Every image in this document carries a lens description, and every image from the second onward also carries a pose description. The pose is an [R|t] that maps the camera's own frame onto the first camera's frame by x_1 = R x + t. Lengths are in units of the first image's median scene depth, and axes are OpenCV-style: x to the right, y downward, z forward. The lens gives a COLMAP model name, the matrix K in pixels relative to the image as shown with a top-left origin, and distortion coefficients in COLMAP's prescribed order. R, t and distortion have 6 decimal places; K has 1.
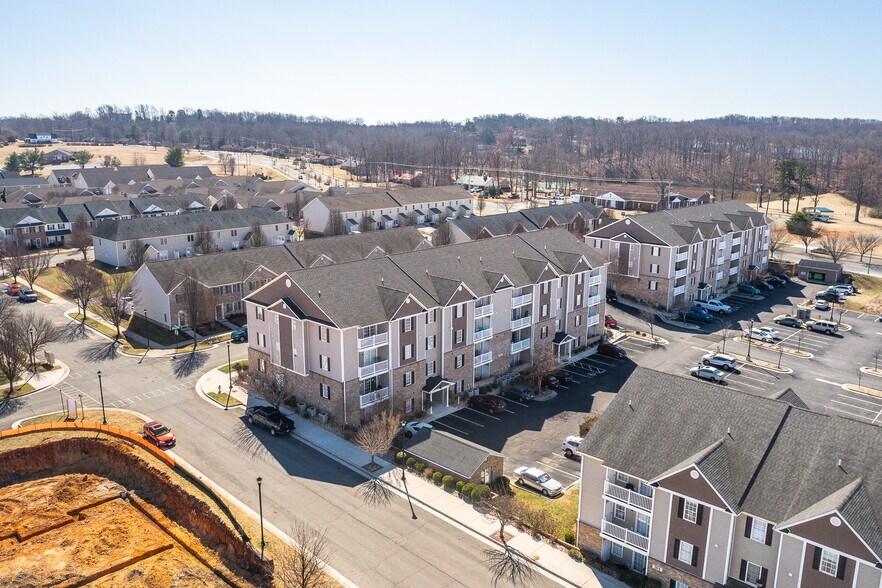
lens RADIAL K [[696.2, 0, 433.9], [0, 696.2, 291.2], [0, 0, 1]] dist [-0.049689, 0.004343]
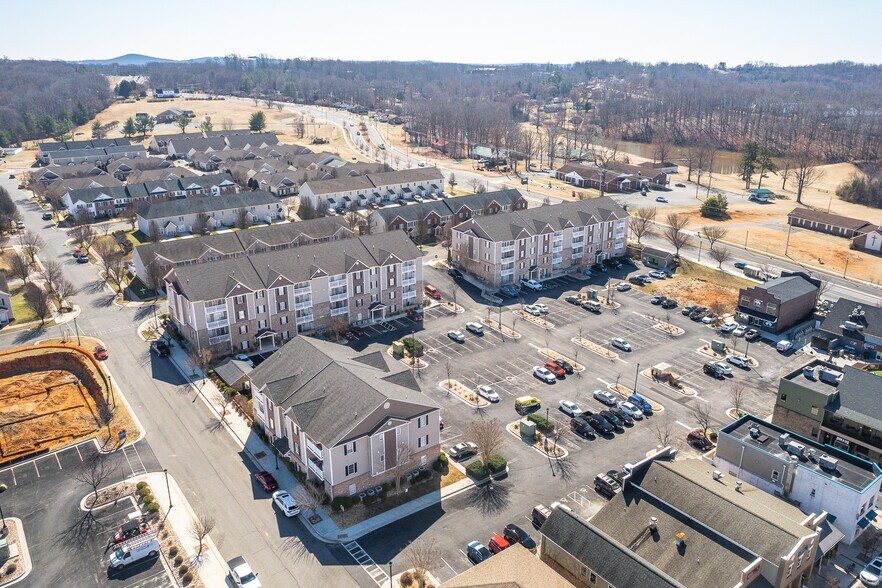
lens RADIAL K [[656.2, 0, 457.9], [0, 656.2, 295.8], [0, 0, 1]] dist [-0.047208, 0.003110]
pose [[0.989807, 0.050986, -0.132974, 0.485315], [-0.035888, 0.992883, 0.113560, -0.113009], [0.137818, -0.107630, 0.984592, -0.368552]]
